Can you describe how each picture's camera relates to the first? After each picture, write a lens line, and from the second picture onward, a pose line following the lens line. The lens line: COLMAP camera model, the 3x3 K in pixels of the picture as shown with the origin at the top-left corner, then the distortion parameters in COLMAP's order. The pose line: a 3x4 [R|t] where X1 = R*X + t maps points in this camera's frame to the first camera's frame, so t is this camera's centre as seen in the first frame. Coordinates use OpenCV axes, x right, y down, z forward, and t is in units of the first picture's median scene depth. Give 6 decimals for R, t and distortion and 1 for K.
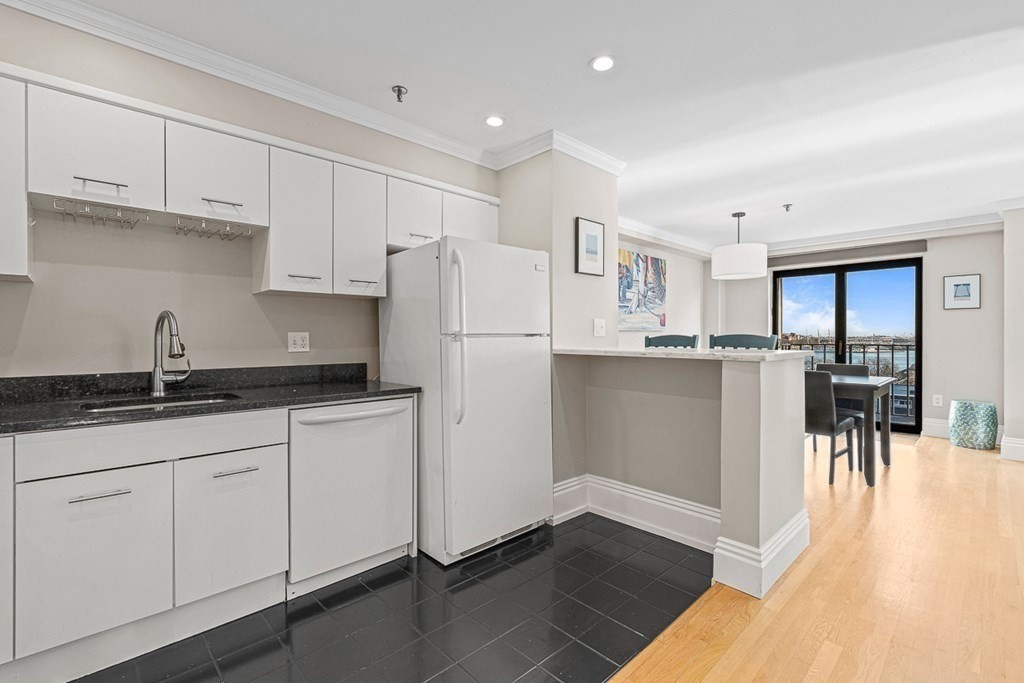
lens RADIAL K [[457.5, 0, 509.6], [0, 457.5, 338.2], [0, 0, 1]] dist [-0.002506, -0.000328]
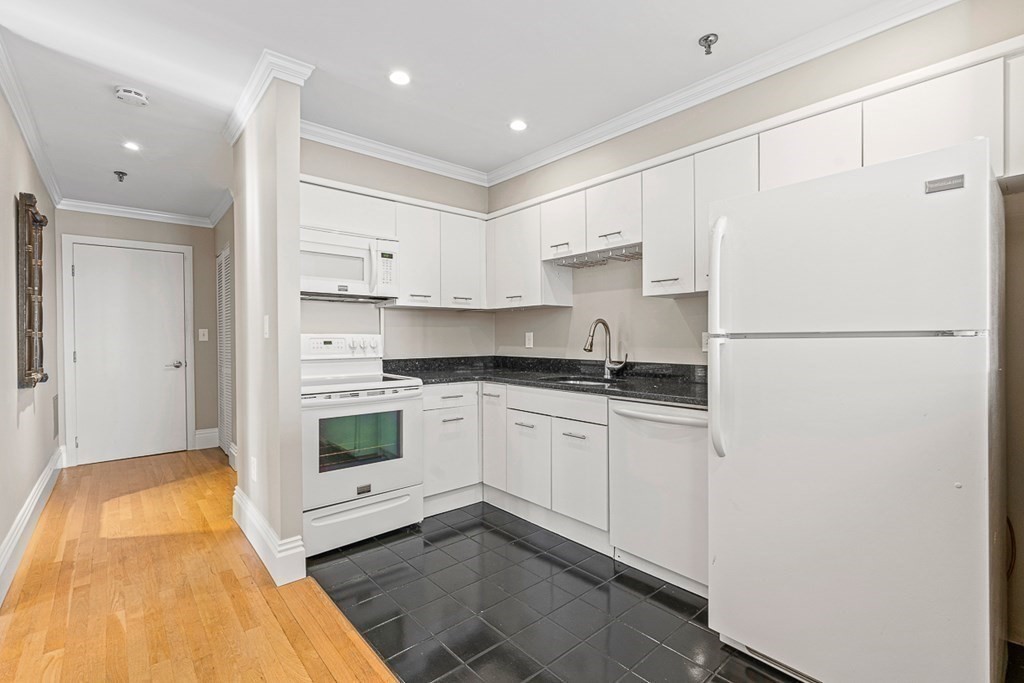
lens RADIAL K [[457.5, 0, 509.6], [0, 457.5, 341.4], [0, 0, 1]] dist [-0.002506, -0.000328]
pose [[-0.043175, 0.012503, -0.998989, 0.681919], [0.004625, 0.999913, 0.012315, -0.008080], [0.999057, -0.004089, -0.043229, 0.753030]]
